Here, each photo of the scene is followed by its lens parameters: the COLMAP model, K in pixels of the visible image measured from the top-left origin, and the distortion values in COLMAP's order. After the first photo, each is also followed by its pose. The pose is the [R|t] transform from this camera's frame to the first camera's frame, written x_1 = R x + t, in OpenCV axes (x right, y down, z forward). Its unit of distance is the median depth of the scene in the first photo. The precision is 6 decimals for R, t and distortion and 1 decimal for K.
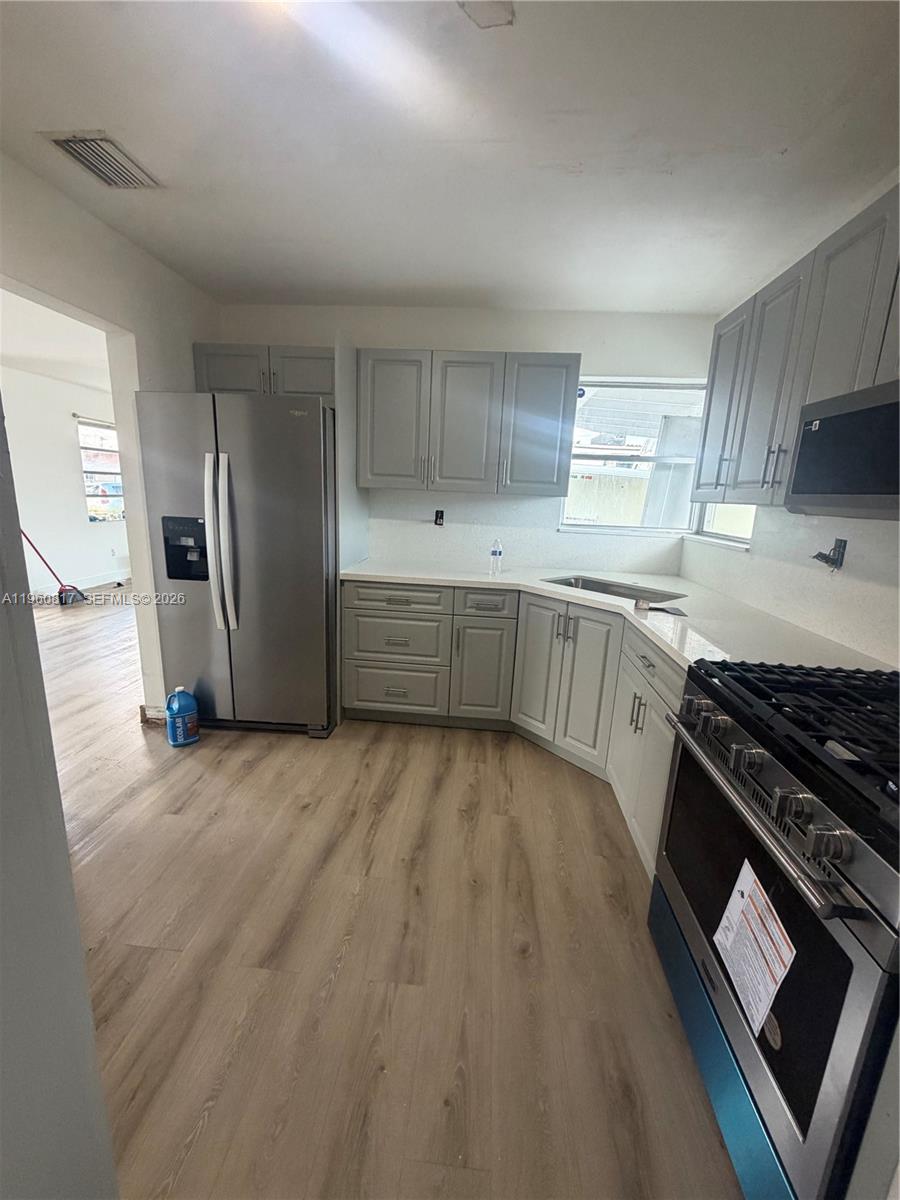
lens RADIAL K [[475.6, 0, 449.0], [0, 475.6, 600.0], [0, 0, 1]] dist [0.000564, -0.000734]
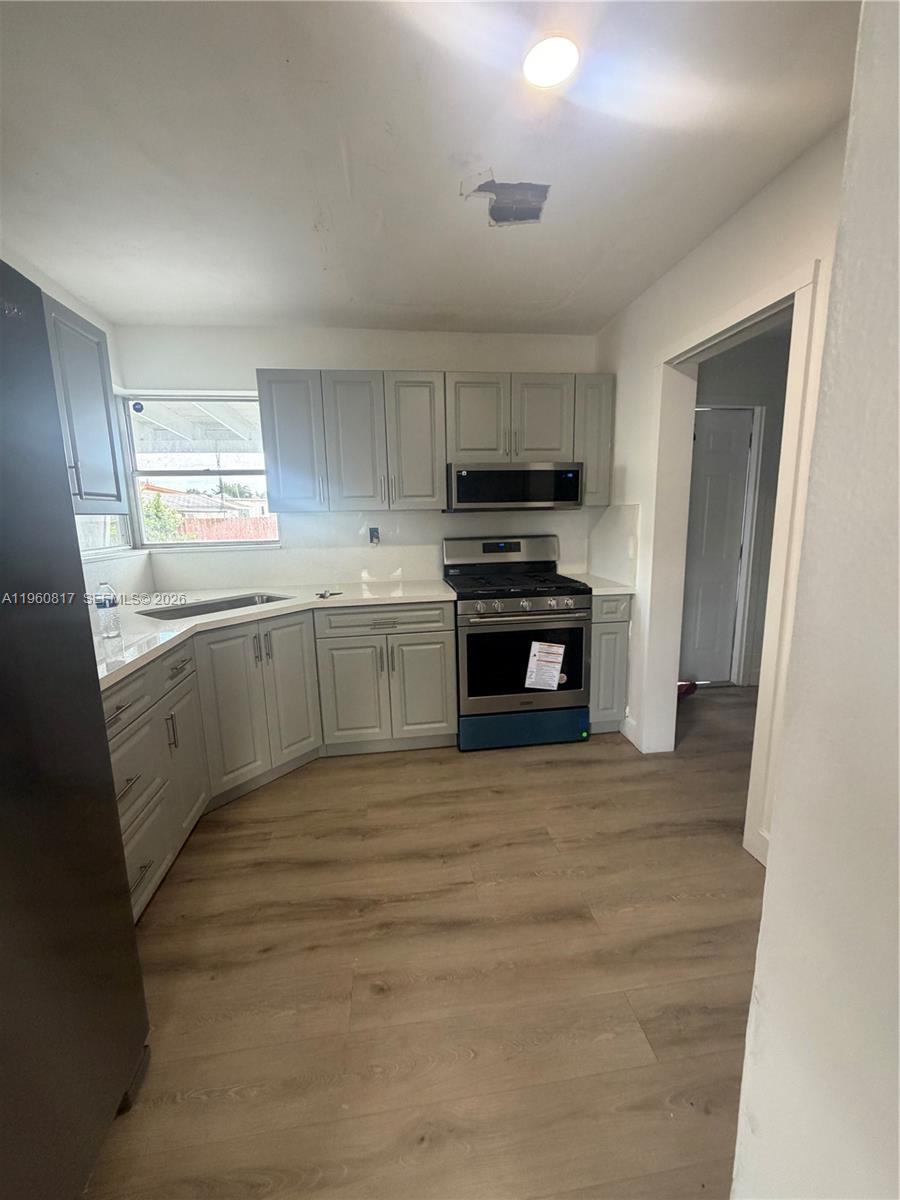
lens RADIAL K [[475.6, 0, 450.2], [0, 475.6, 599.4], [0, 0, 1]] dist [0.000564, -0.000734]
pose [[-0.214778, -0.214392, 0.952841, -0.904550], [0.228033, 0.937637, 0.262371, -0.243939], [-0.949669, 0.273631, -0.152496, 0.929592]]
